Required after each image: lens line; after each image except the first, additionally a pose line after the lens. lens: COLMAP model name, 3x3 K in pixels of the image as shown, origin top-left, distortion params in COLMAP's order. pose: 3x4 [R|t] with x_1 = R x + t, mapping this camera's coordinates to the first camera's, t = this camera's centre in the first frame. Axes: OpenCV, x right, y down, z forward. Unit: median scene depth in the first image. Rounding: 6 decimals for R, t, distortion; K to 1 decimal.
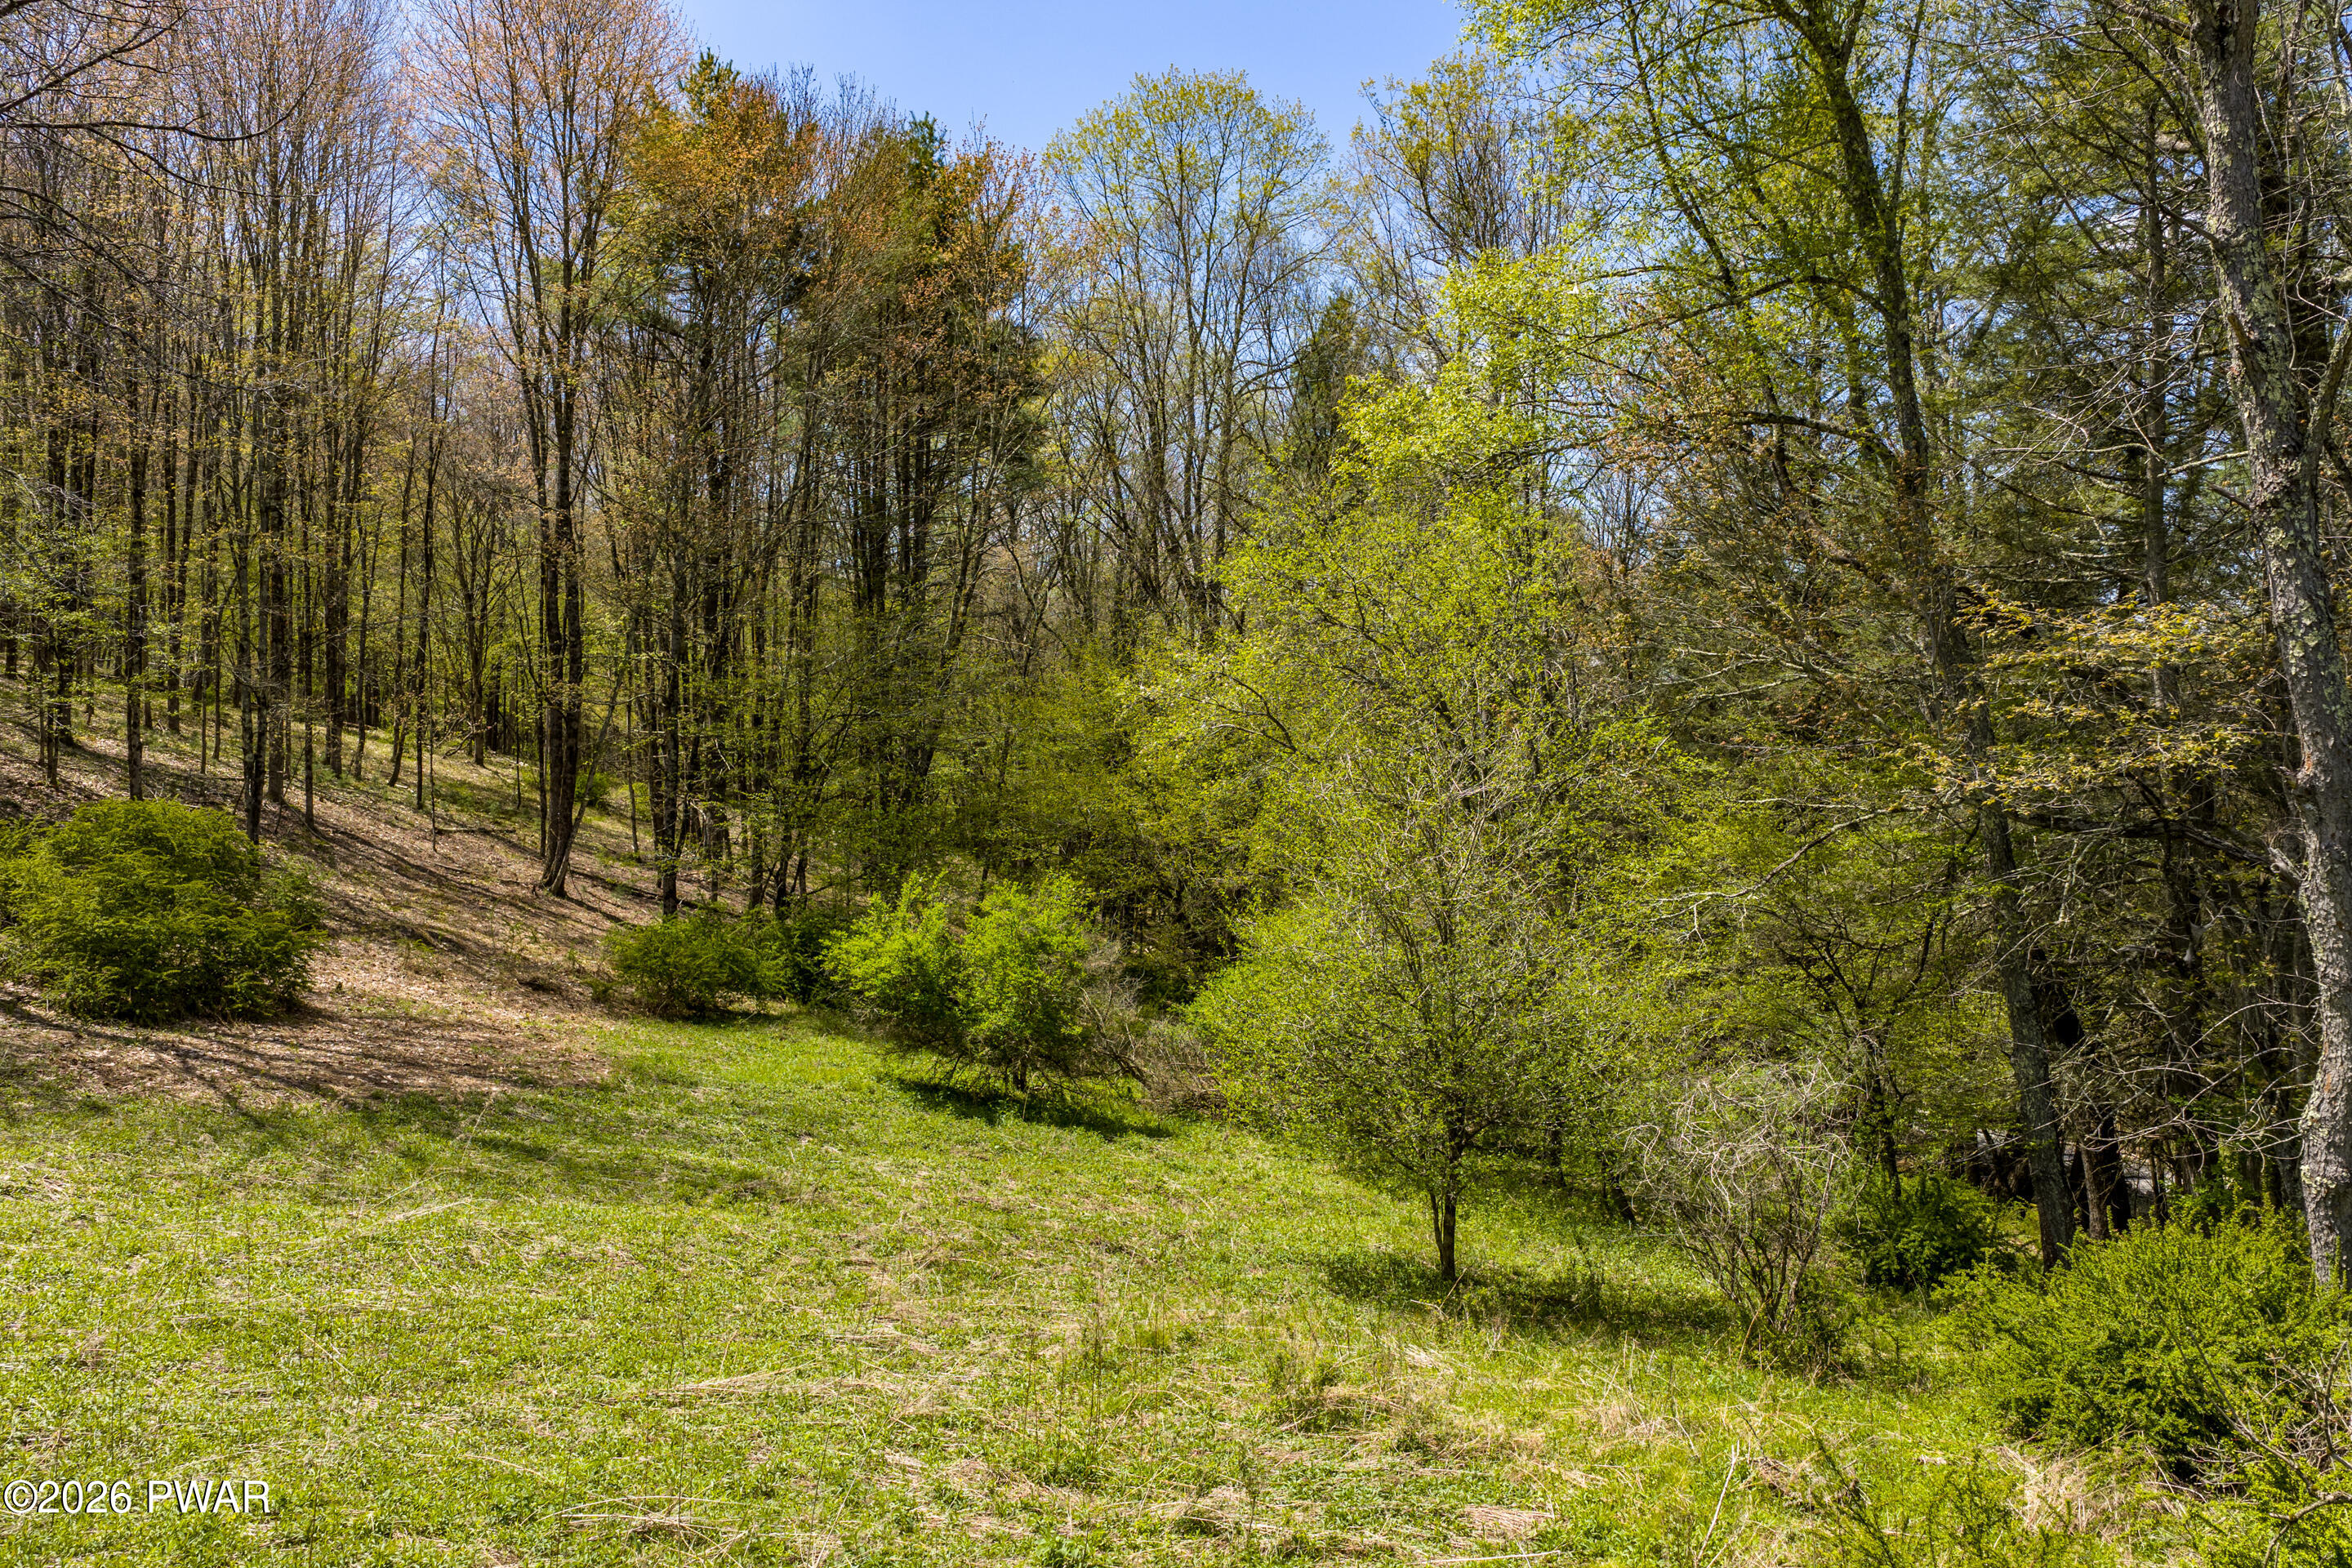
lens RADIAL K [[2001.8, 0, 1163.6], [0, 2001.8, 791.1], [0, 0, 1]] dist [0.003651, 0.001305]
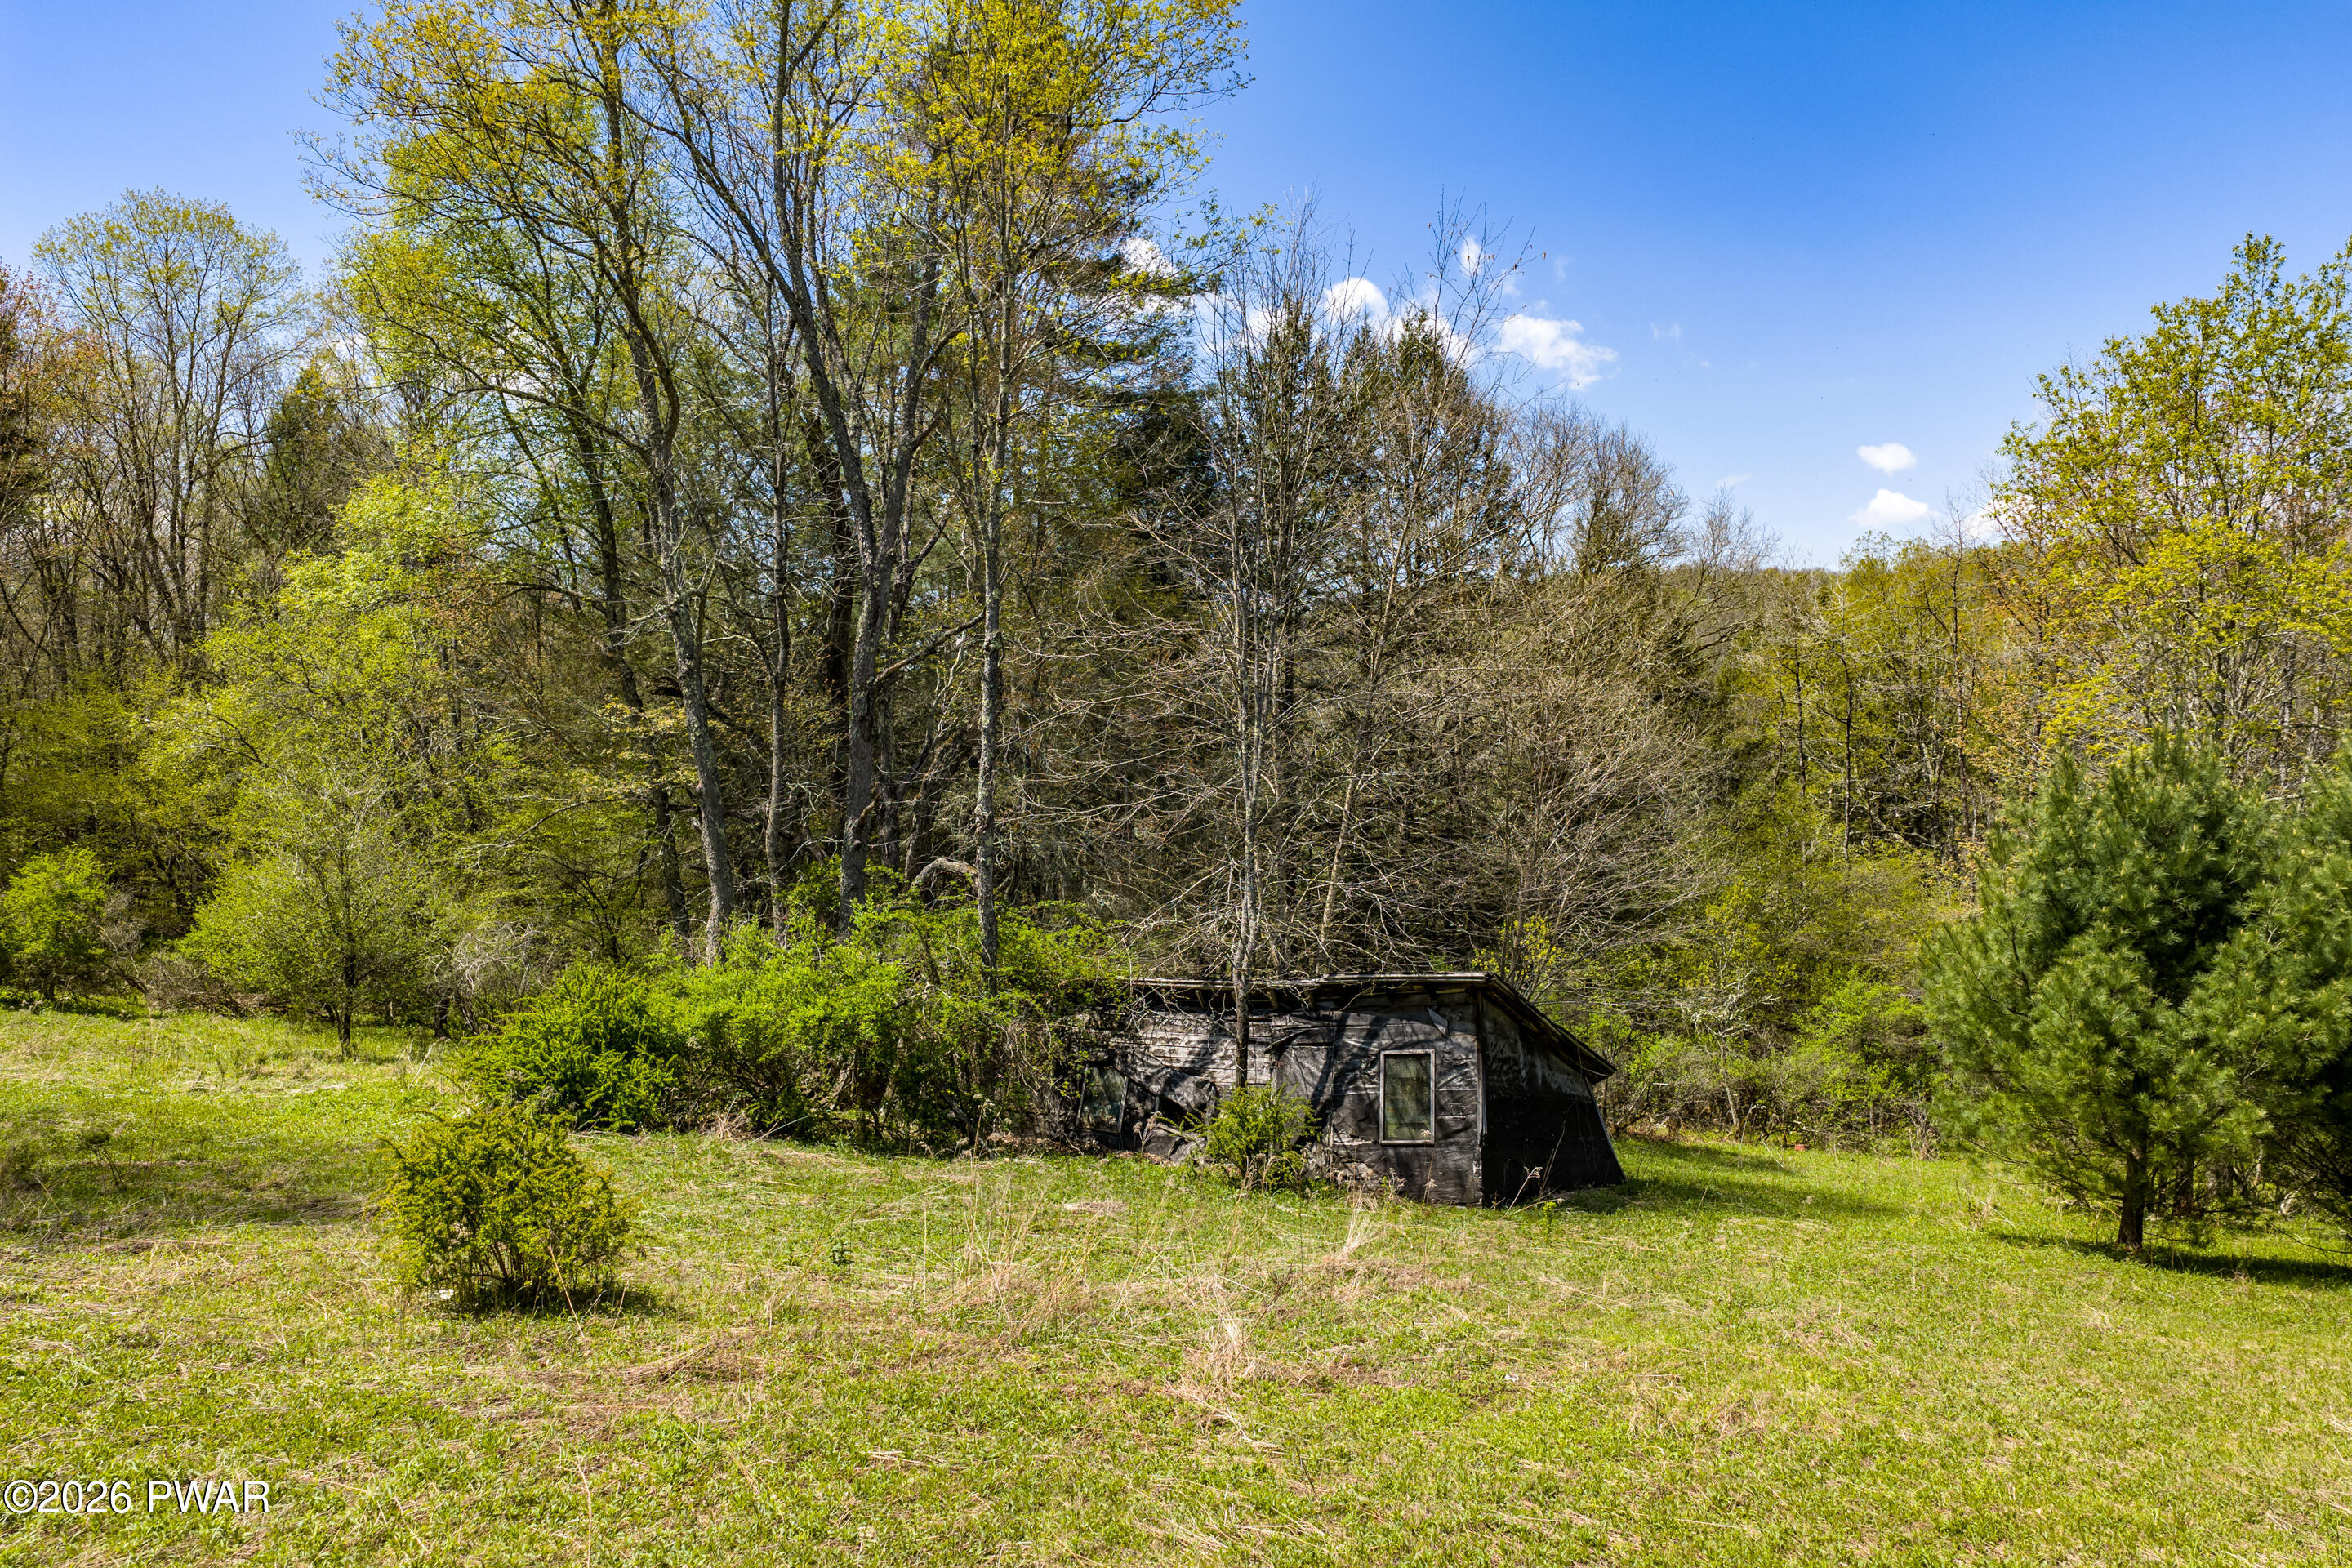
lens RADIAL K [[2001.8, 0, 1163.6], [0, 2001.8, 791.1], [0, 0, 1]] dist [0.003651, 0.001305]
pose [[0.888884, -0.002714, 0.458125, -0.018810], [0.000156, 0.999984, 0.005621, -0.006833], [-0.458133, -0.004925, 0.888870, -0.582571]]
